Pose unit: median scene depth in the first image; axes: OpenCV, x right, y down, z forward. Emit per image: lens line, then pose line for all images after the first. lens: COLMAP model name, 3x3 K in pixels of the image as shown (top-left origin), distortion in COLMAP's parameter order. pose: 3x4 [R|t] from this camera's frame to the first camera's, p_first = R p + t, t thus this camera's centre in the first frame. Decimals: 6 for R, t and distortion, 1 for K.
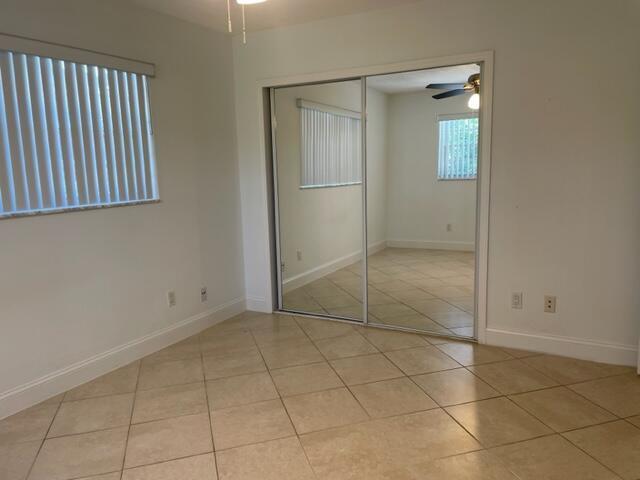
lens RADIAL K [[486.3, 0, 320.8], [0, 486.3, 243.8], [0, 0, 1]] dist [0.031258, -0.002528]
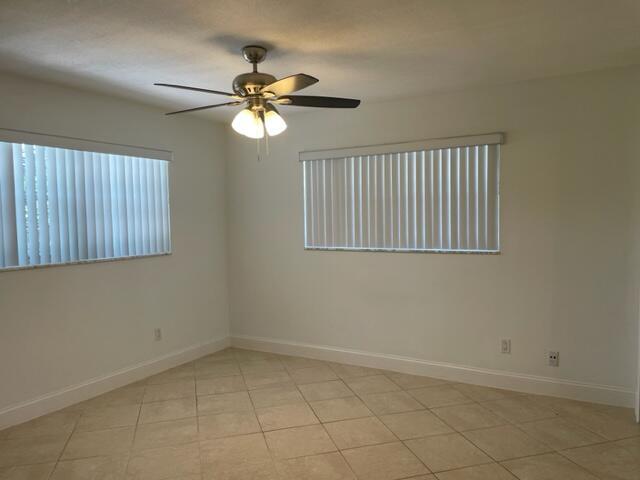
lens RADIAL K [[486.3, 0, 322.3], [0, 486.3, 239.2], [0, 0, 1]] dist [0.031258, -0.002528]
pose [[-0.009234, 0.079894, -0.996761, 0.812147], [-0.144217, 0.986275, 0.080390, -0.159075], [0.989503, 0.144492, 0.002415, 0.633272]]
